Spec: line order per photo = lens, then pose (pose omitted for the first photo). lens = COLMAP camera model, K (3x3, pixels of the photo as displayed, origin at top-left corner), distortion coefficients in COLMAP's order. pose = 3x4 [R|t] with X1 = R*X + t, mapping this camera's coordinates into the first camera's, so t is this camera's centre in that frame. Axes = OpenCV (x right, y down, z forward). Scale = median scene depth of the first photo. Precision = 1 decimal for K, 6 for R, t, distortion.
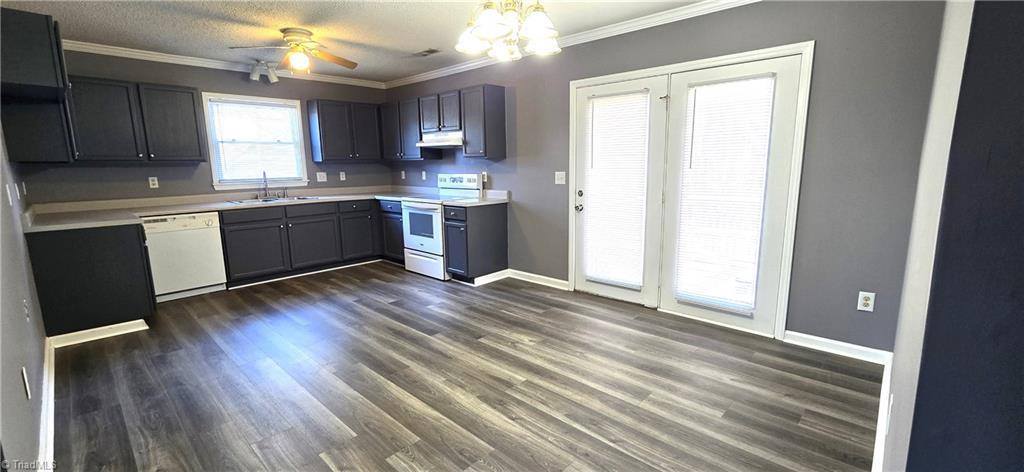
lens RADIAL K [[424.3, 0, 509.9], [0, 424.3, 232.9], [0, 0, 1]] dist [0.000065, 0.000405]
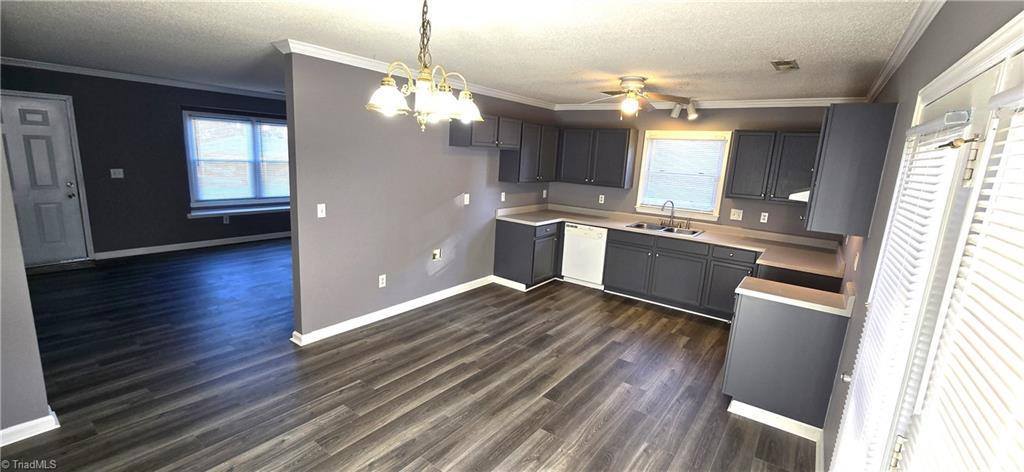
lens RADIAL K [[424.3, 0, 512.8], [0, 424.3, 240.4], [0, 0, 1]] dist [0.000065, 0.000405]
pose [[0.126766, 0.219482, -0.967346, 0.541102], [-0.217740, 0.957585, 0.188733, -0.213209], [0.967740, 0.186705, 0.169179, 0.598806]]
